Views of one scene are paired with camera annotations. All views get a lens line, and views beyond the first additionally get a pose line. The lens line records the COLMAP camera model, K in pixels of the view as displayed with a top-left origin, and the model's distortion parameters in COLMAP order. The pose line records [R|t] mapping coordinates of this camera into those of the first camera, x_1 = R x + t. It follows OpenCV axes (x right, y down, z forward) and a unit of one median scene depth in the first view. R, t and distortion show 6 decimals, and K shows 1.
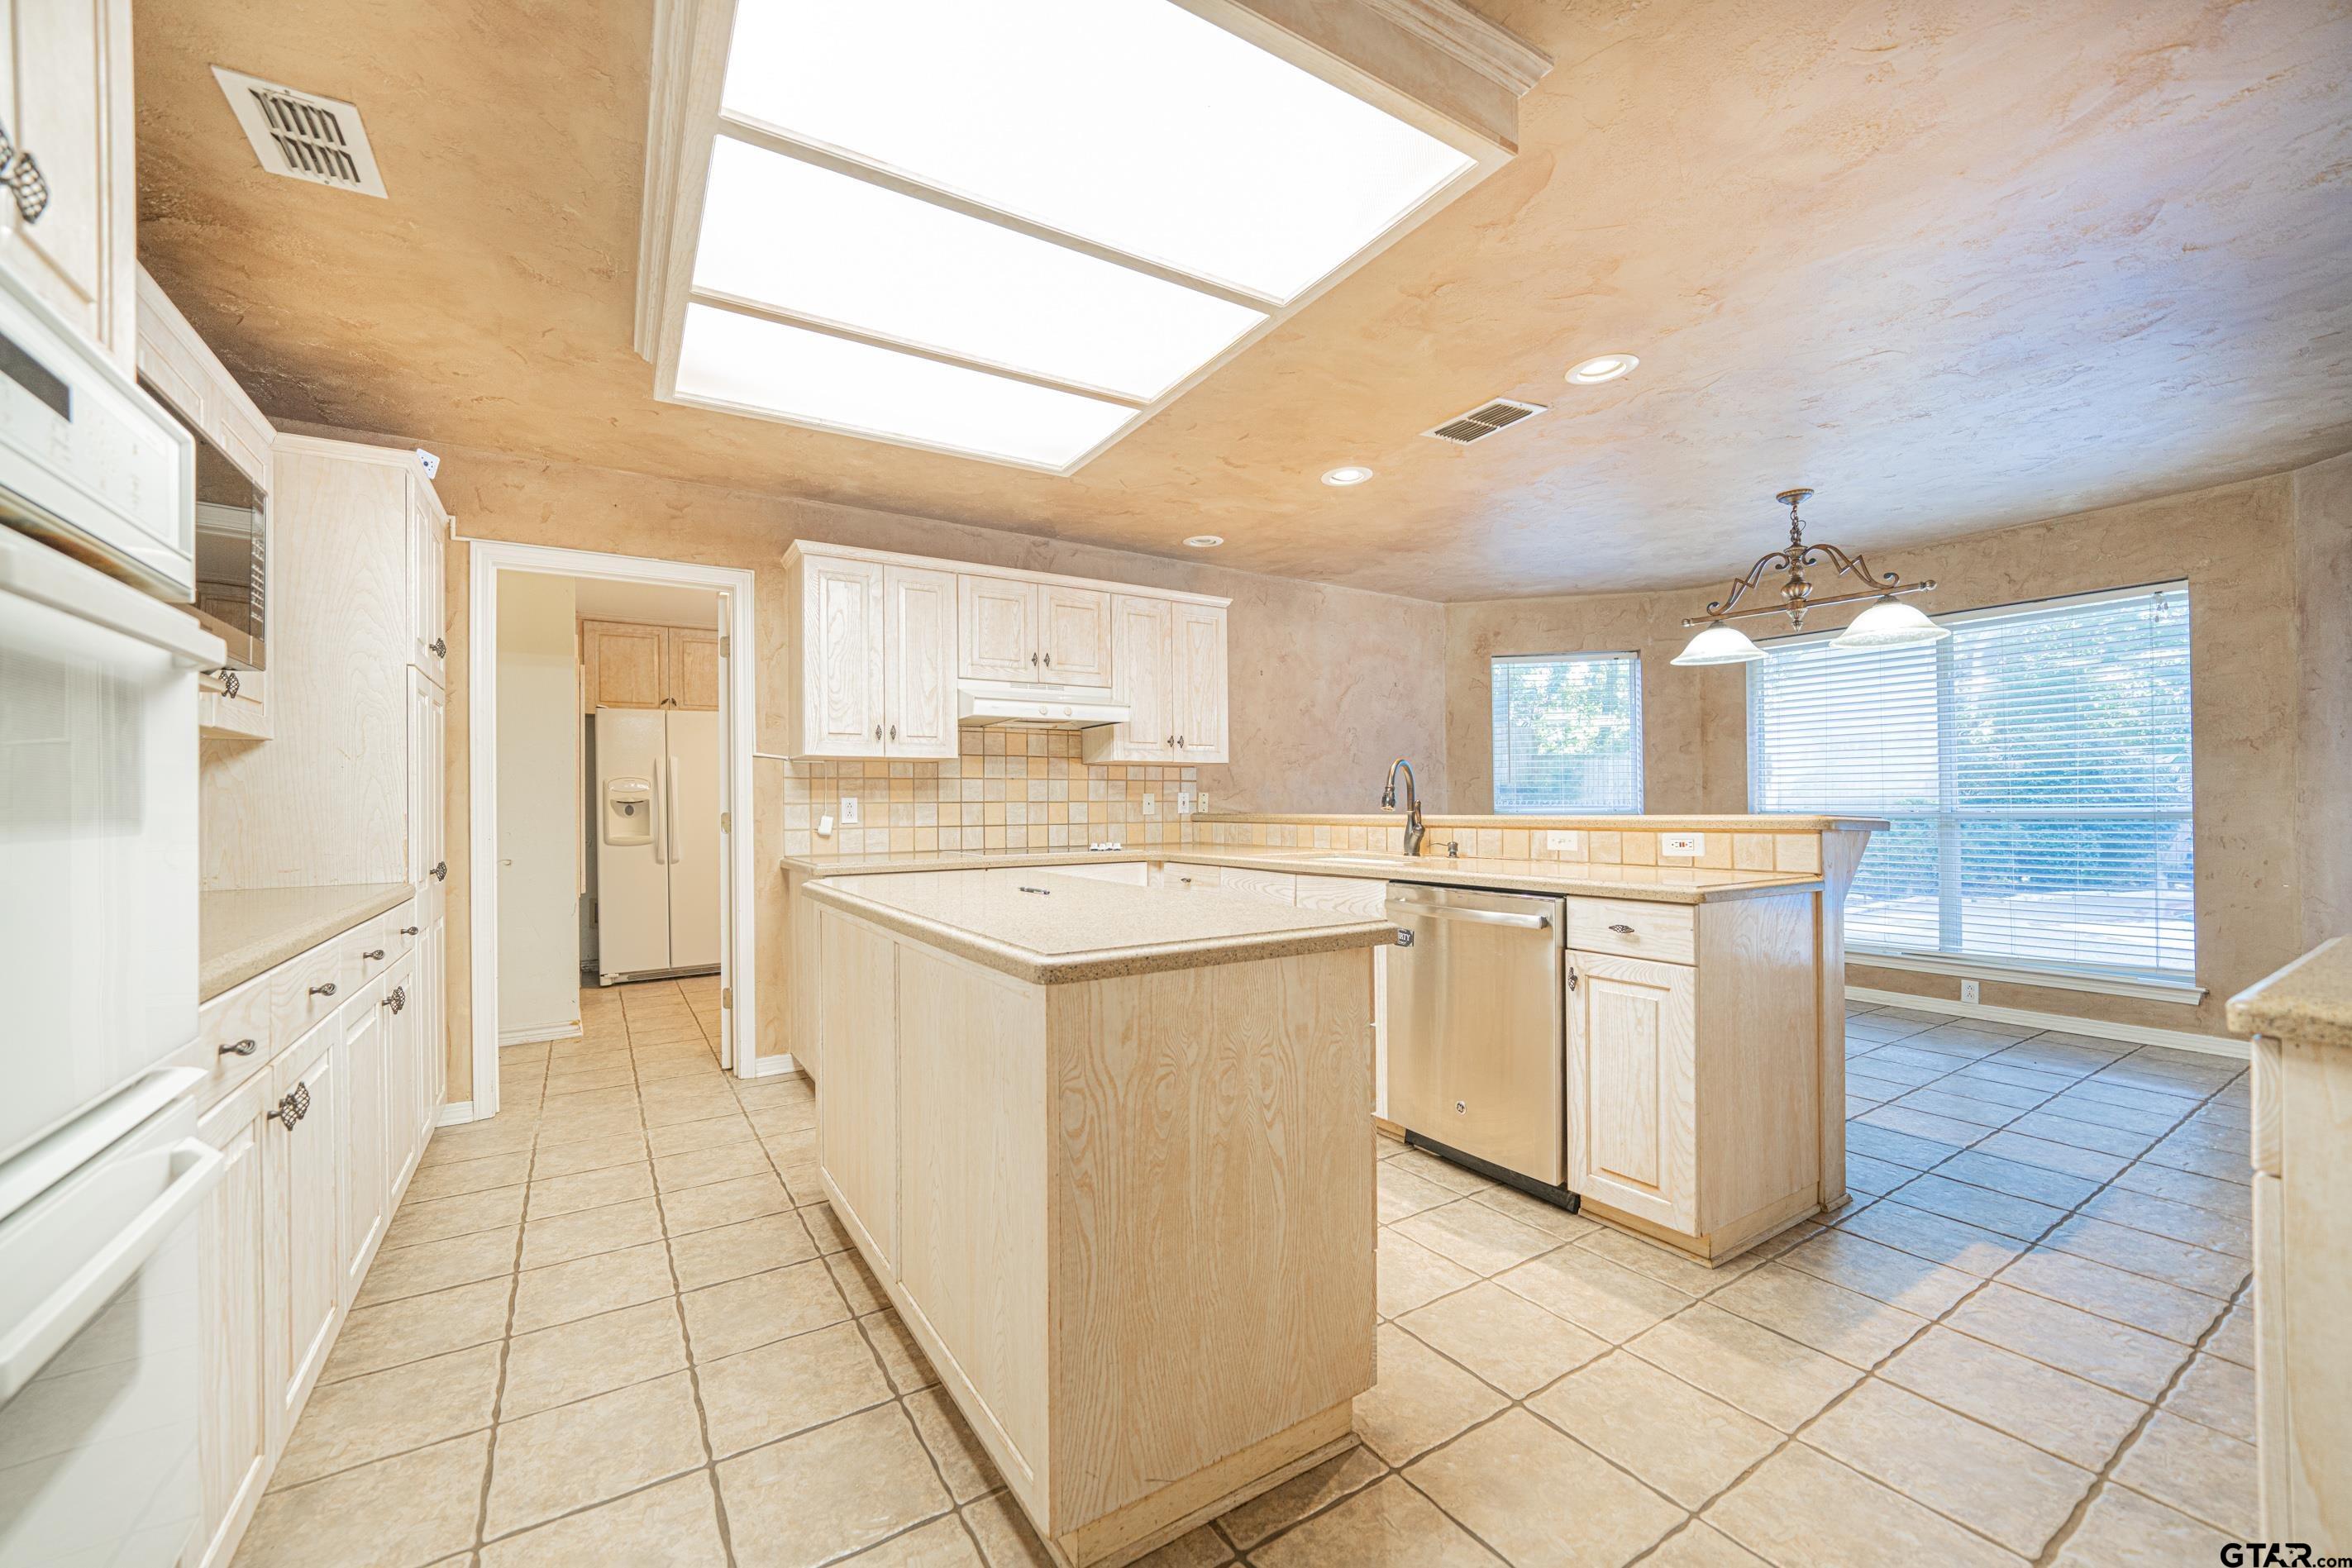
lens RADIAL K [[924.9, 0, 1180.6], [0, 924.9, 790.5], [0, 0, 1]] dist [-0.004305, -0.000376]
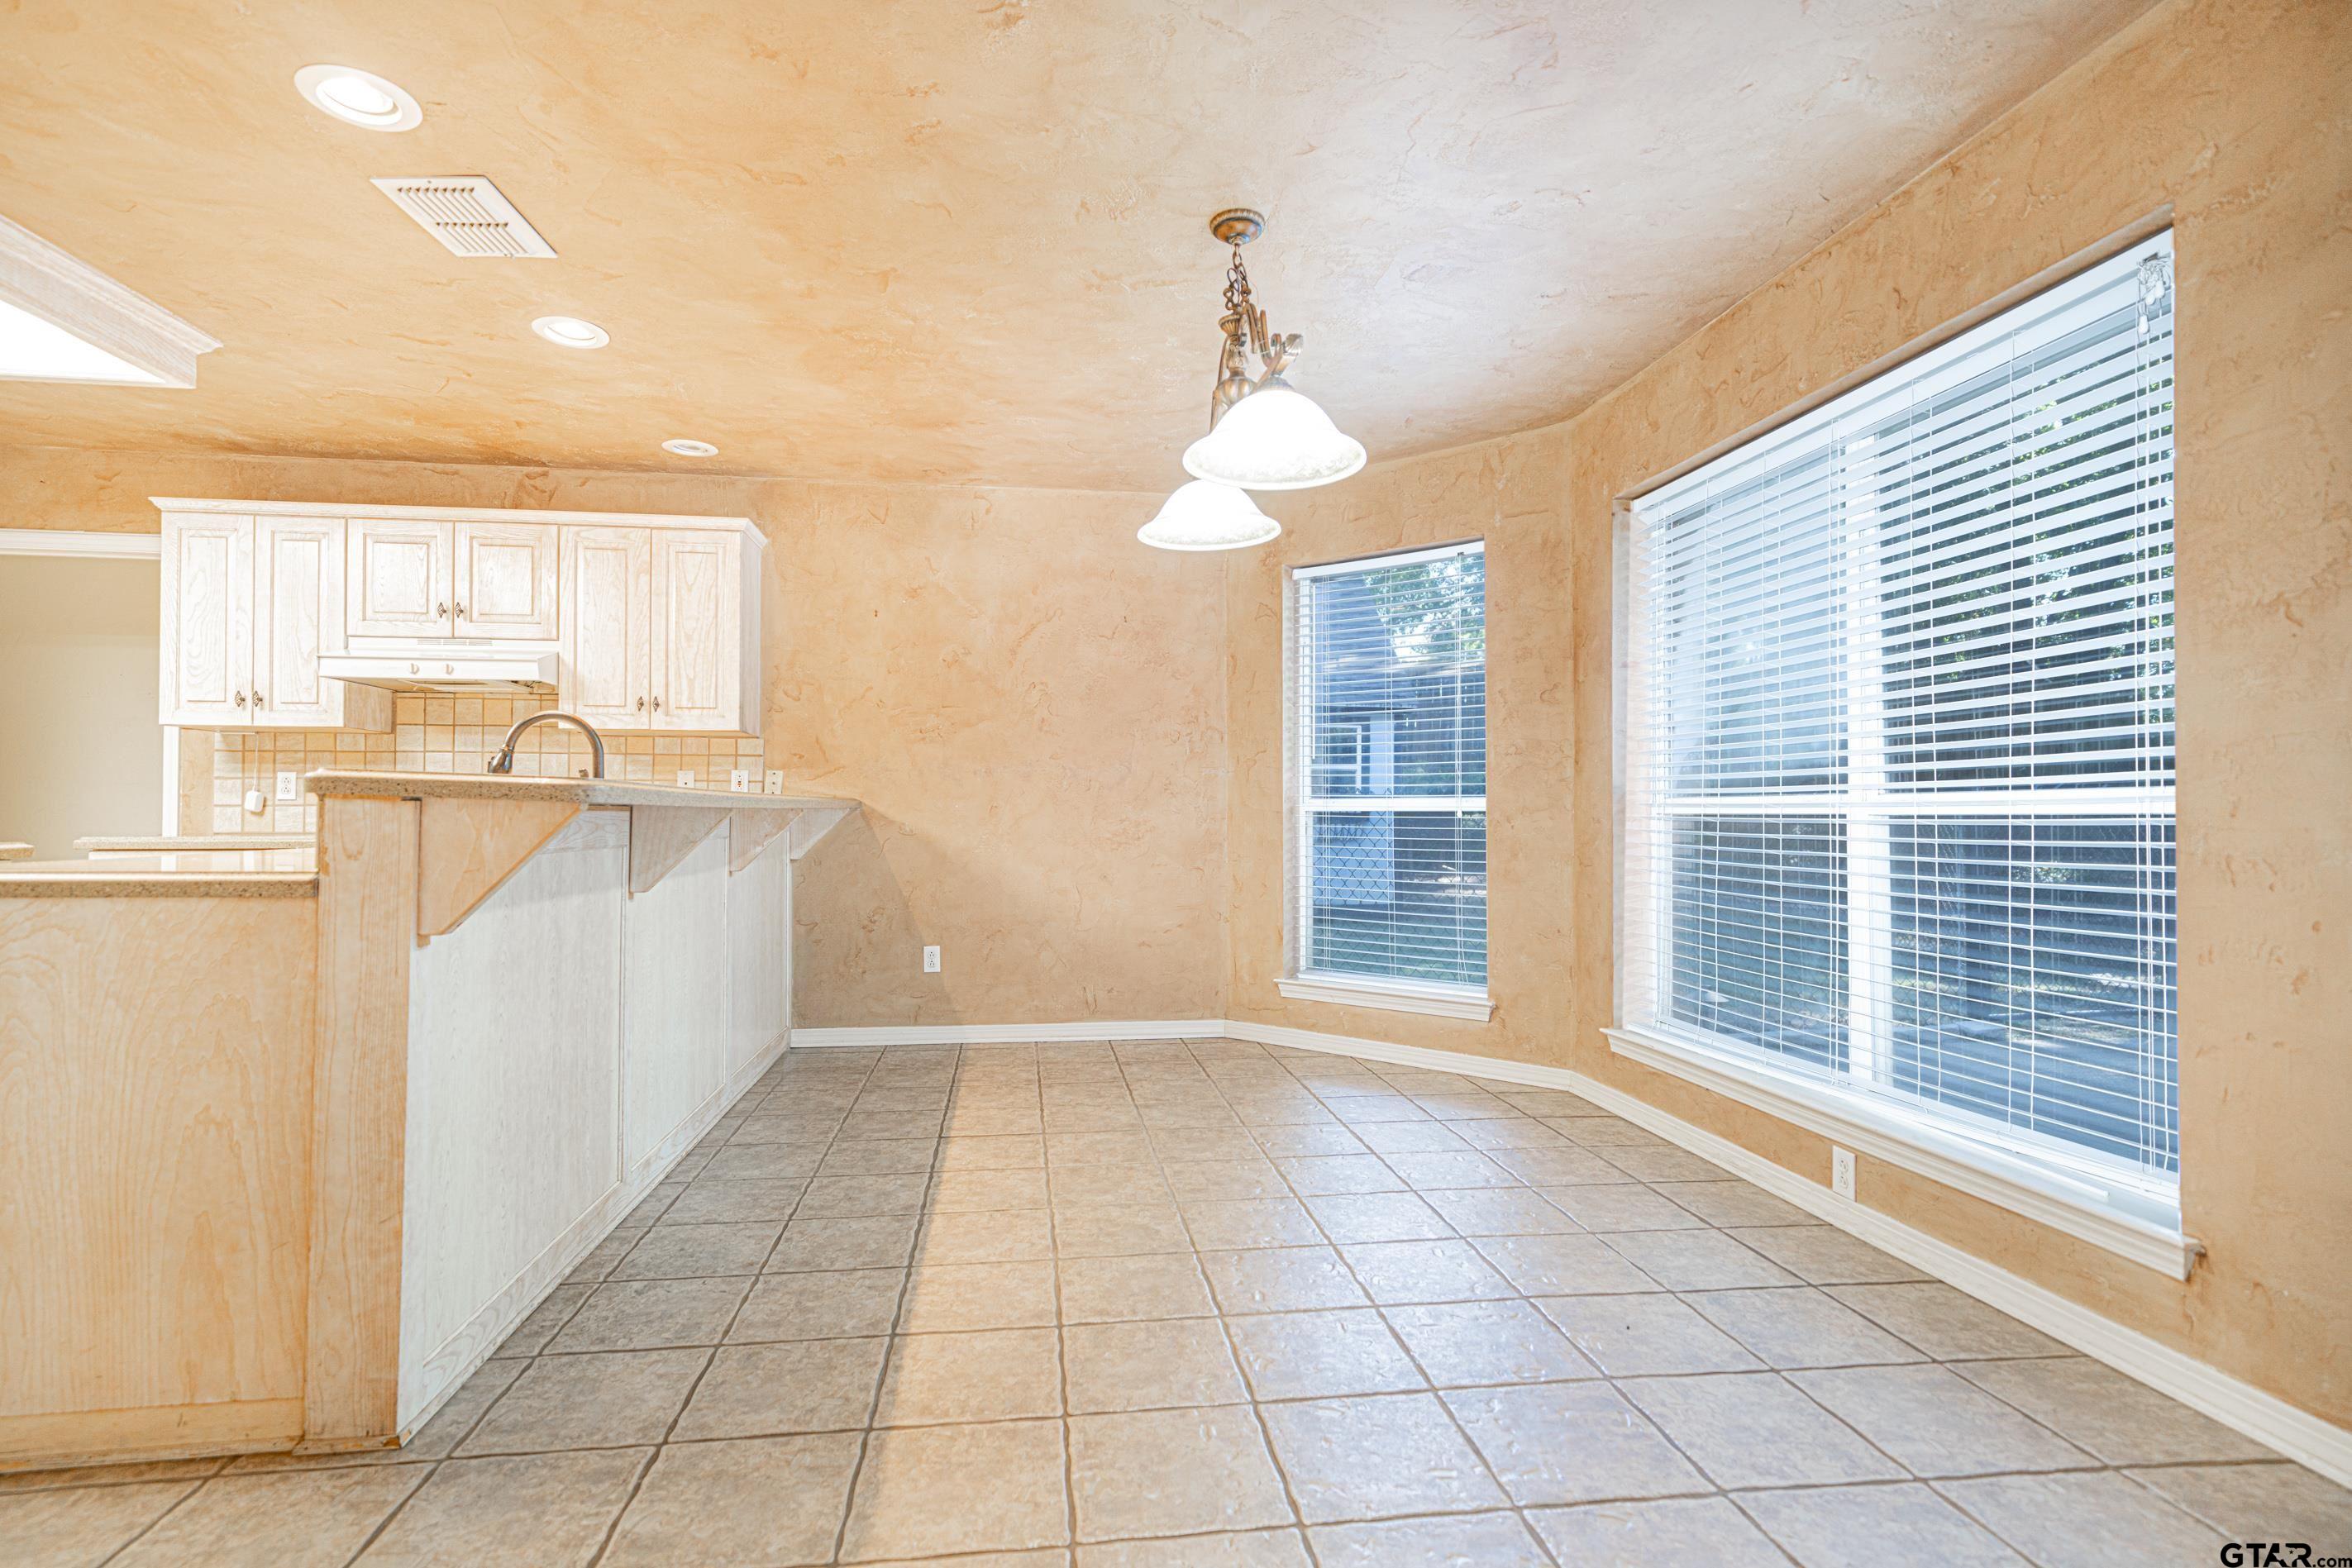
lens RADIAL K [[1106.7, 0, 1166.1], [0, 1106.7, 802.3], [0, 0, 1]] dist [0.017787, 0.000517]
pose [[0.899174, 0.008513, -0.437509, 0.821648], [-0.003666, 0.999922, 0.011922, 0.019069], [0.437576, -0.009116, 0.899135, 0.331019]]
